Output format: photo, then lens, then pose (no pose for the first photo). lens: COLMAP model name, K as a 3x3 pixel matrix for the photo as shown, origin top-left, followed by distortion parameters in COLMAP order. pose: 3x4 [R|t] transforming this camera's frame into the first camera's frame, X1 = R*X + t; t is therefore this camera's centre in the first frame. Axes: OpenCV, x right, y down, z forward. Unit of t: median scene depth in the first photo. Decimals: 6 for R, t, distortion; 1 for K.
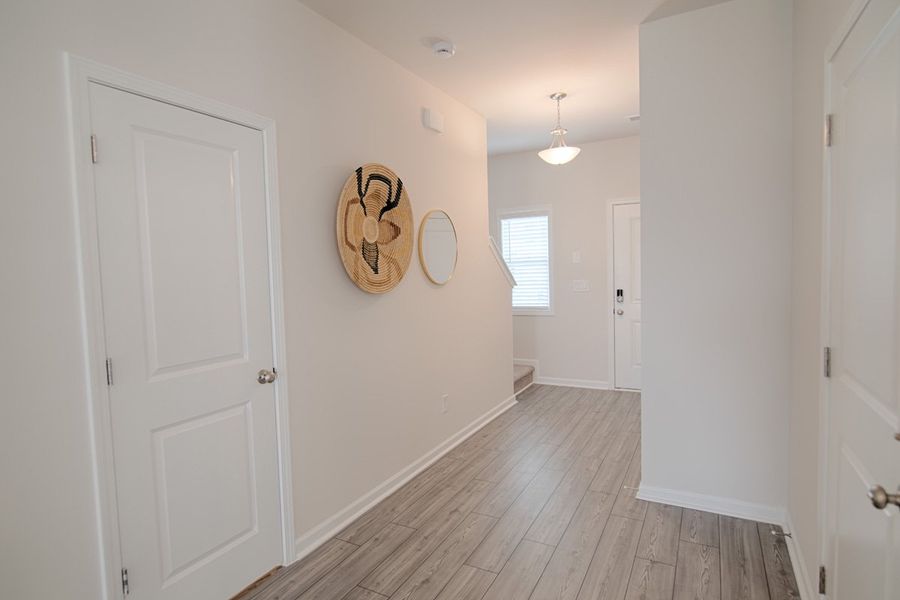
lens RADIAL K [[484.6, 0, 448.0], [0, 484.6, 300.1], [0, 0, 1]] dist [-0.012550, 0.000860]
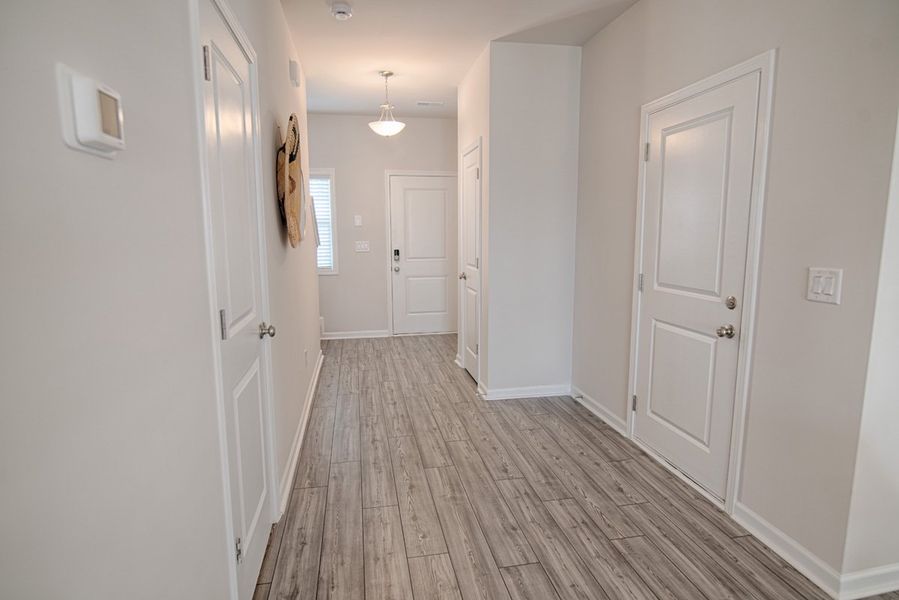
lens RADIAL K [[484.1, 0, 447.5], [0, 484.1, 300.1], [0, 0, 1]] dist [-0.012550, 0.000860]
pose [[0.774937, -0.062931, 0.628898, -0.516064], [0.020700, 0.997024, 0.074261, 0.026648], [-0.631699, -0.044529, 0.773933, 0.030420]]
